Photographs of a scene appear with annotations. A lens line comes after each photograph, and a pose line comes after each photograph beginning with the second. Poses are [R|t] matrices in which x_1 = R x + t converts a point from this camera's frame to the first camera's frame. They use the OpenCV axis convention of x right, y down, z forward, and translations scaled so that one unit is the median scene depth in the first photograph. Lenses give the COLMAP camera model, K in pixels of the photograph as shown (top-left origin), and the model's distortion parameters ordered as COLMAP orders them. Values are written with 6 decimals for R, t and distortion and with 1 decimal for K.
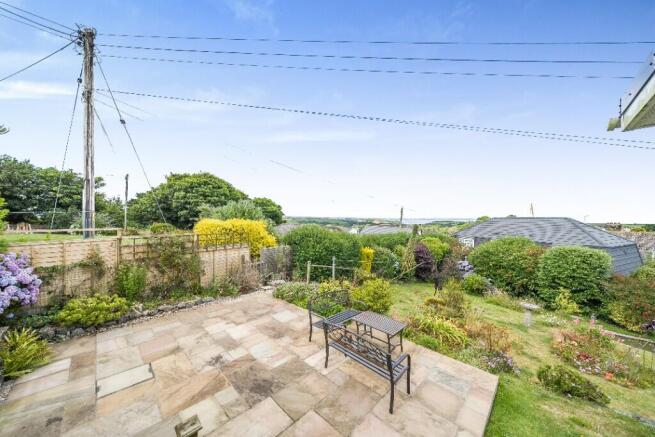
lens RADIAL K [[230.1, 0, 327.5], [0, 230.1, 218.5], [0, 0, 1]] dist [-0.000600, -0.000132]
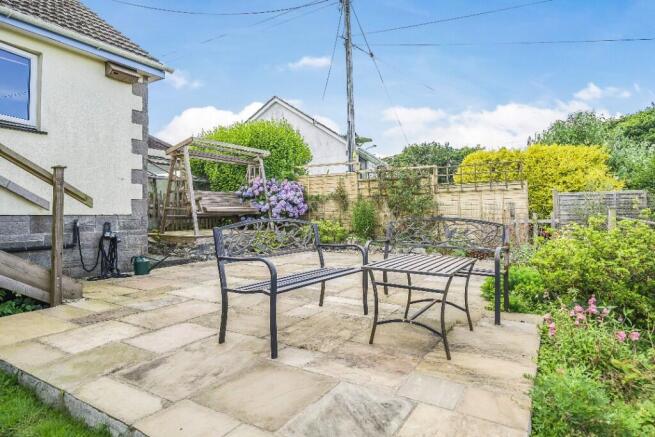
lens RADIAL K [[363.5, 0, 327.5], [0, 363.5, 218.5], [0, 0, 1]] dist [-0.000126, 0.000021]
pose [[0.213461, -0.002939, -0.976947, 0.631156], [0.015197, 0.999884, 0.000312, 0.296832], [0.976833, -0.014913, 0.213481, 0.570870]]
